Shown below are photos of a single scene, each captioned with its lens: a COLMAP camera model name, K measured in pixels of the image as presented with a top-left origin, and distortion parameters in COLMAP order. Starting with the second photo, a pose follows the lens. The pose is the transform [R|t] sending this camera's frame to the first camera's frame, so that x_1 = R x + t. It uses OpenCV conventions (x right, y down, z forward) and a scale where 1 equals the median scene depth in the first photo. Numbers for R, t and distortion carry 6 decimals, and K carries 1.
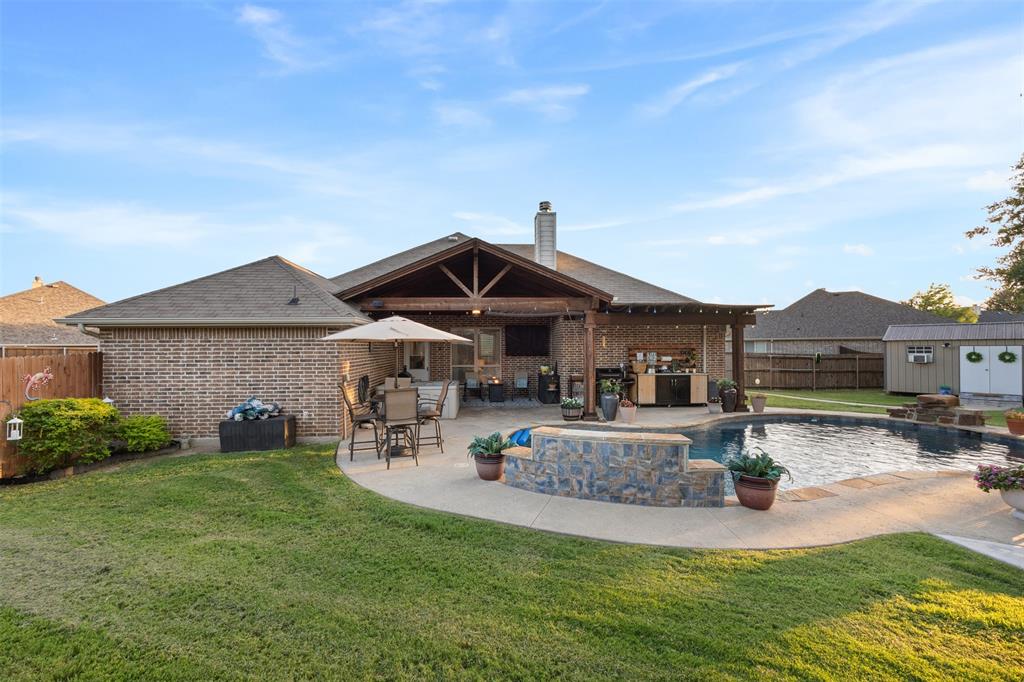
lens RADIAL K [[414.4, 0, 507.1], [0, 414.4, 343.9], [0, 0, 1]] dist [-0.001144, 0.001451]
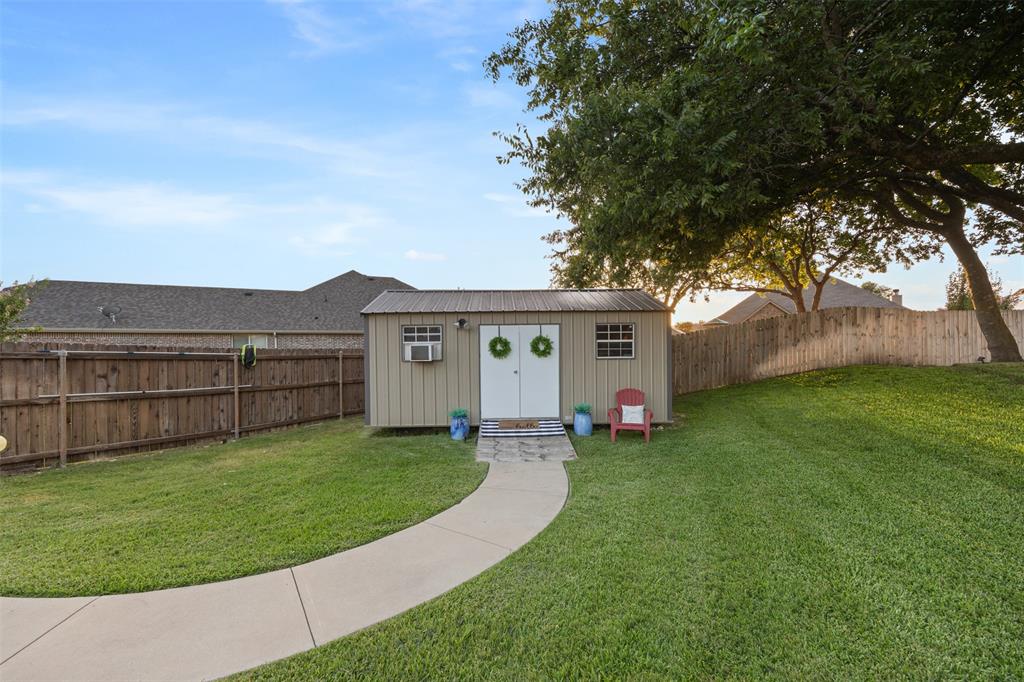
lens RADIAL K [[414.4, 0, 516.6], [0, 414.4, 347.3], [0, 0, 1]] dist [-0.001144, 0.001451]
pose [[0.600911, 0.002975, 0.799310, 0.693998], [0.002991, 0.999978, -0.005970, 0.032420], [-0.799310, 0.005978, 0.600889, 0.641544]]
